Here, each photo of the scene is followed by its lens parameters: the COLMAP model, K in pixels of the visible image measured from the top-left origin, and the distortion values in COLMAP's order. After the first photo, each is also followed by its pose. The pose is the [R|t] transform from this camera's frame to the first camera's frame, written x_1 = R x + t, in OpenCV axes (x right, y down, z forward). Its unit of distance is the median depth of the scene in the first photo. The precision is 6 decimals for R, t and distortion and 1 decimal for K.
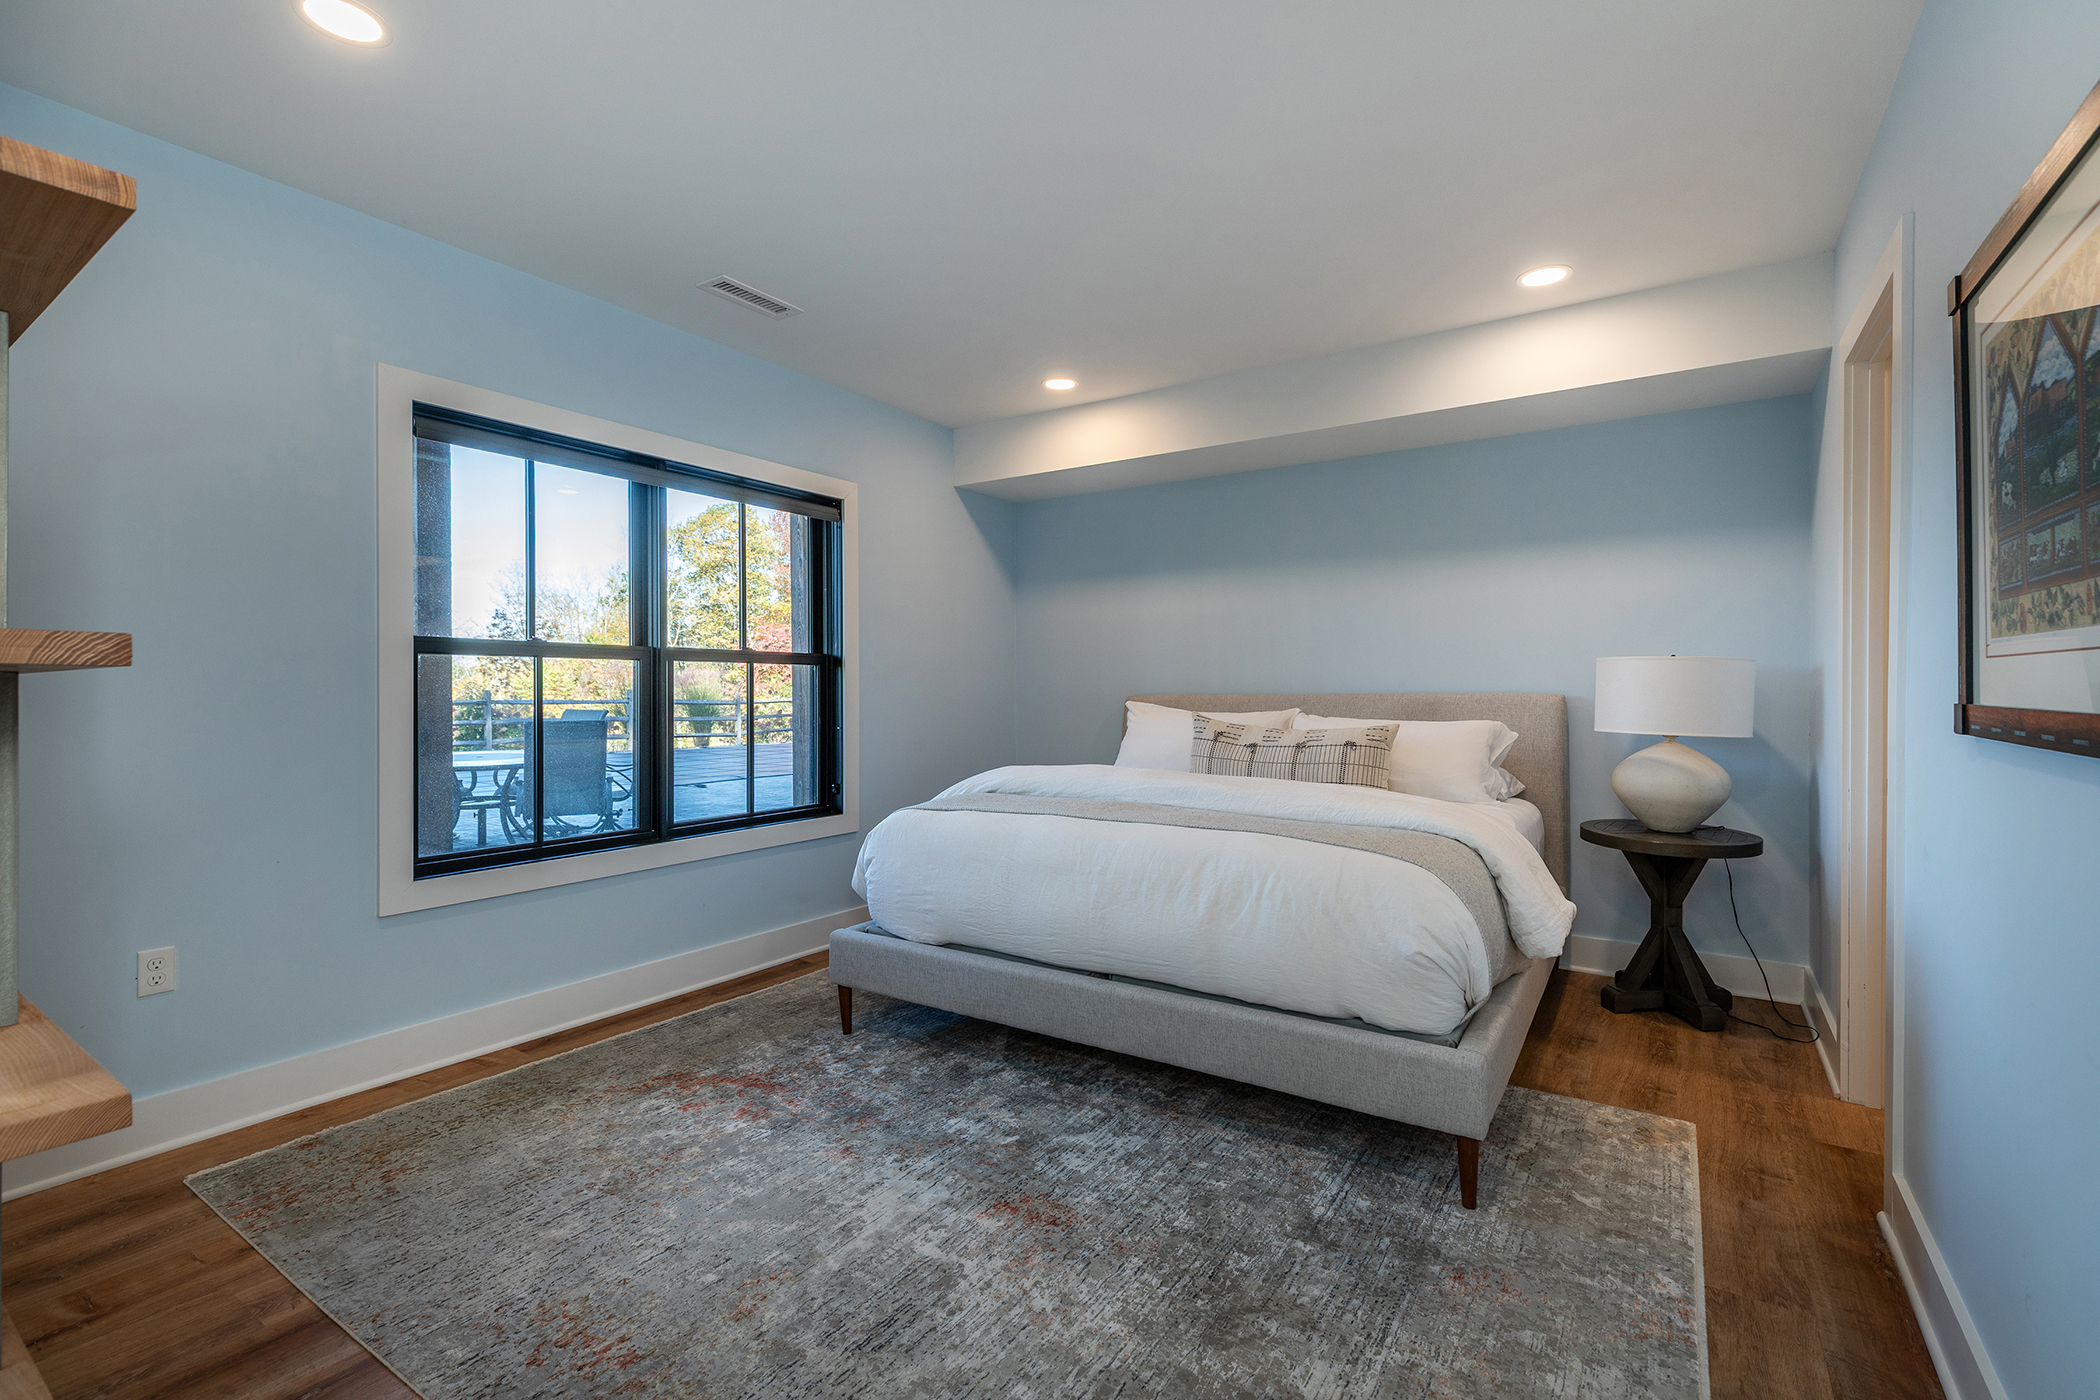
lens RADIAL K [[946.0, 0, 1065.2], [0, 946.0, 703.7], [0, 0, 1]] dist [0.012768, -0.004456]
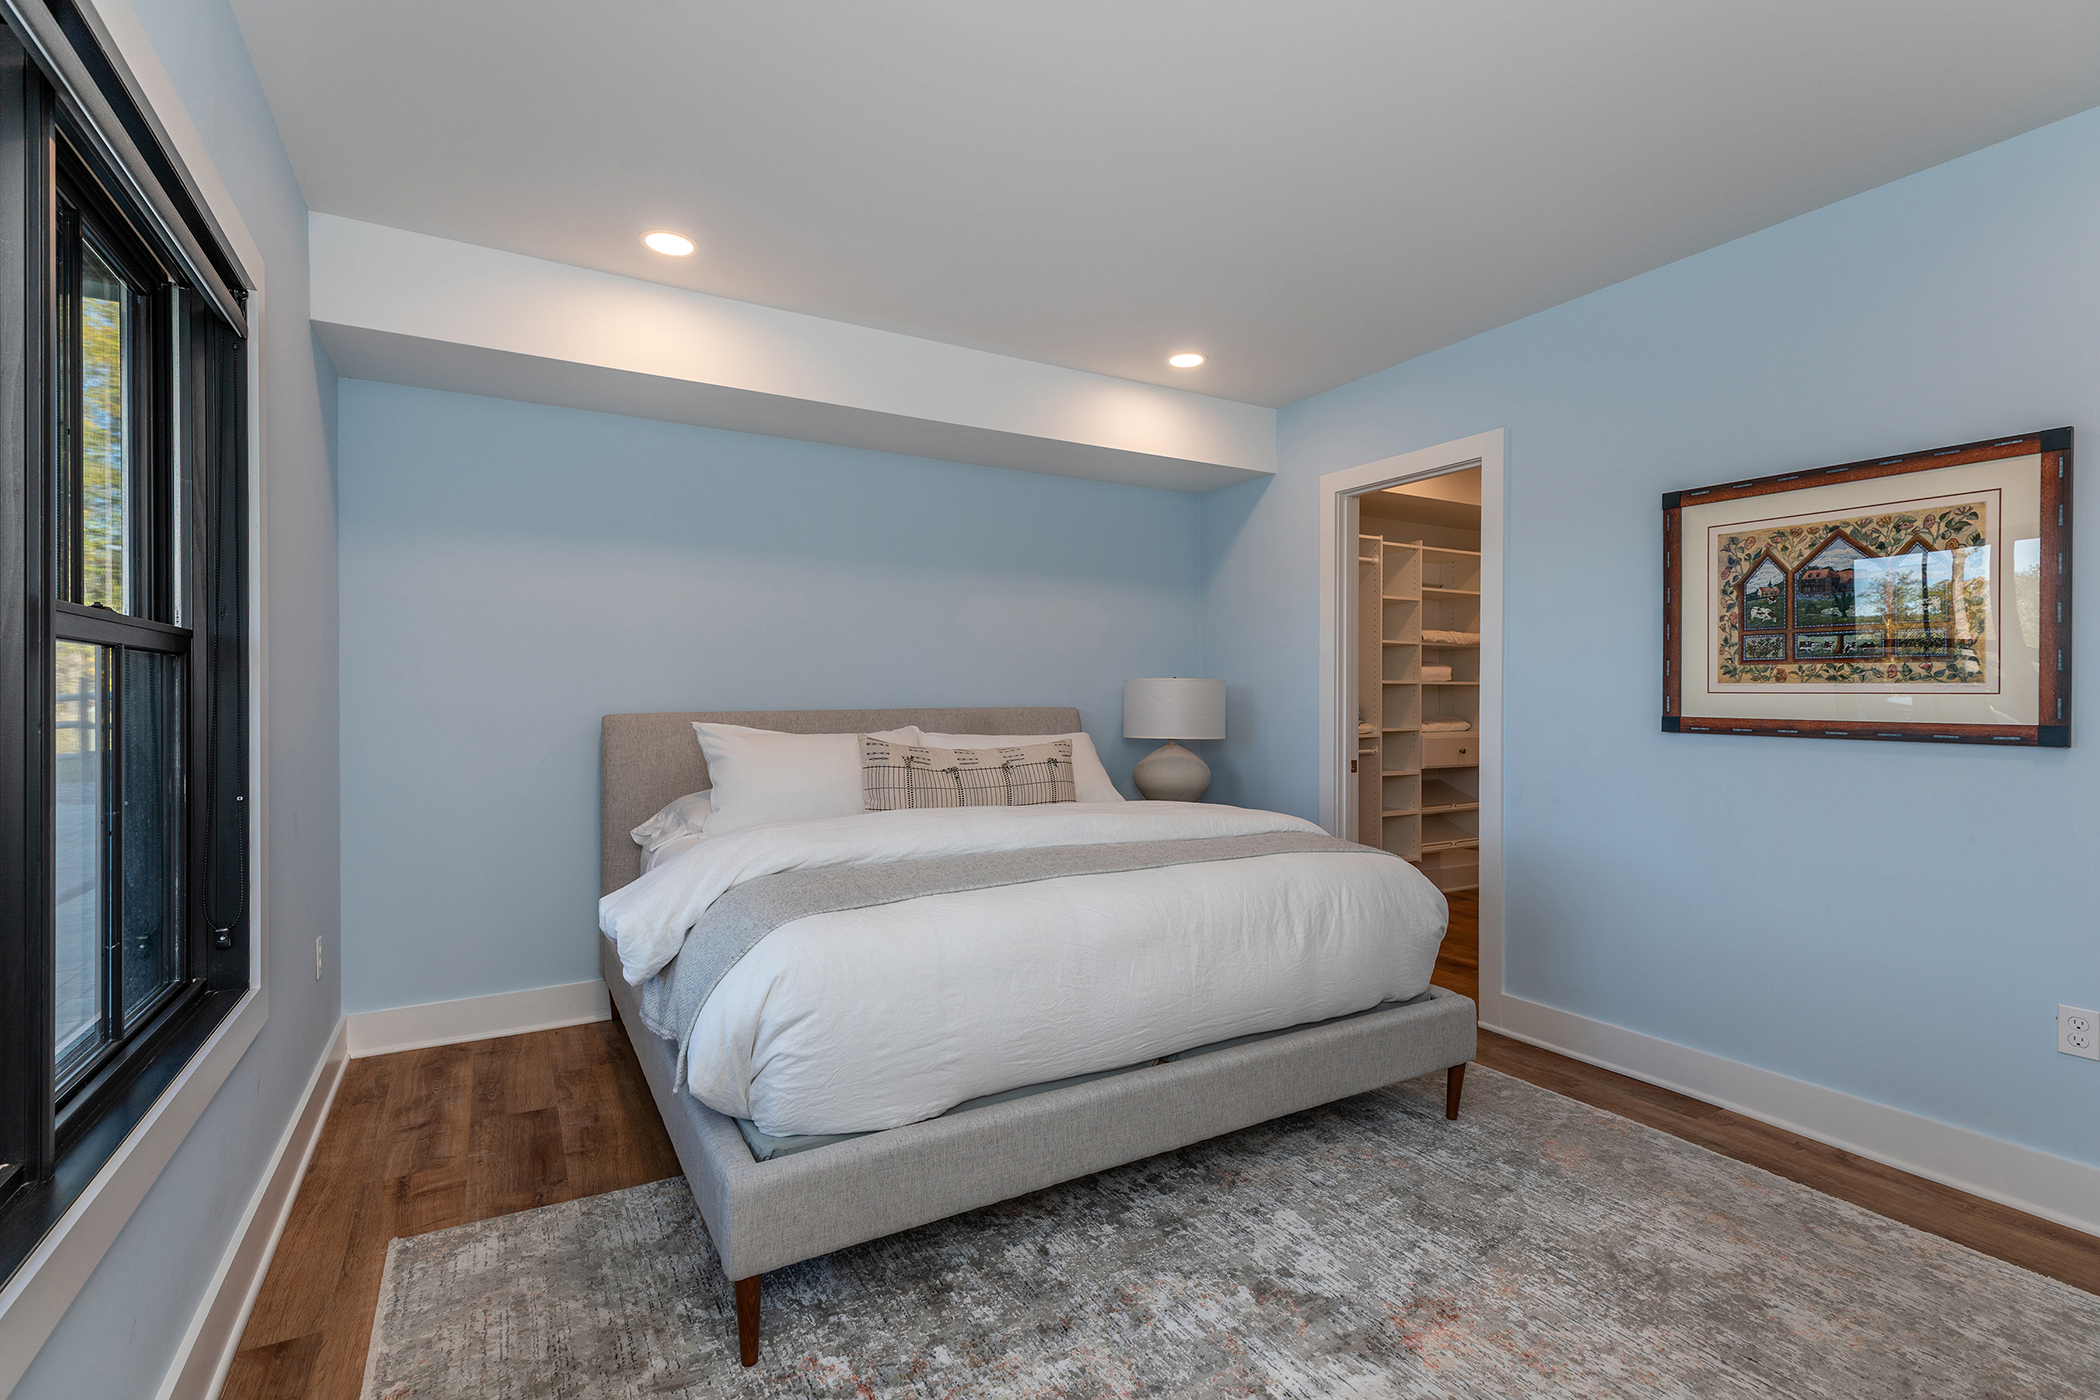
lens RADIAL K [[946.0, 0, 1070.1], [0, 946.0, 710.0], [0, 0, 1]] dist [0.012768, -0.004456]
pose [[0.444116, -0.010073, 0.895913, -0.570305], [0.009929, 0.999931, 0.006321, -0.016766], [-0.895914, 0.006089, 0.444186, 0.548483]]
